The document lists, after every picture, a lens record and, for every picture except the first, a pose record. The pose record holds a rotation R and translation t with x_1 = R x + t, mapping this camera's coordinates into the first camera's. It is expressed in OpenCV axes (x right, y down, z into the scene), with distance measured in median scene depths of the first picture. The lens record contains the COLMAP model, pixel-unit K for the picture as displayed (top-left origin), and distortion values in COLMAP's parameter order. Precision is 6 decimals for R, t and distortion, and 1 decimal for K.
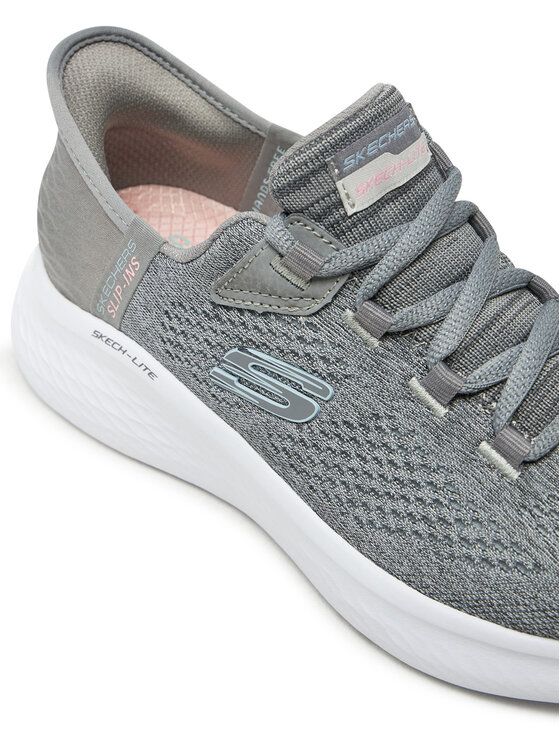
lens RADIAL K [[1557.7, 0, 280.0], [0, 1557.7, 373.0], [0, 0, 1]] dist [0.050617, 0.053854]
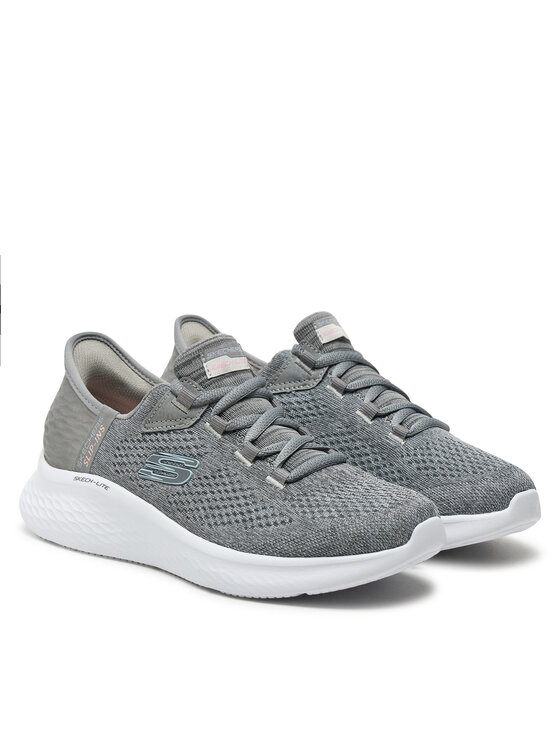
lens RADIAL K [[2003.8, 0, 280.0], [0, 2003.8, 373.0], [0, 0, 1]] dist [1.274918, -0.057164]
pose [[0.998845, 0.031710, 0.036087, 0.041690], [-0.013048, 0.902035, -0.431466, 1.086479], [-0.046233, 0.430497, 0.901407, -1.517453]]
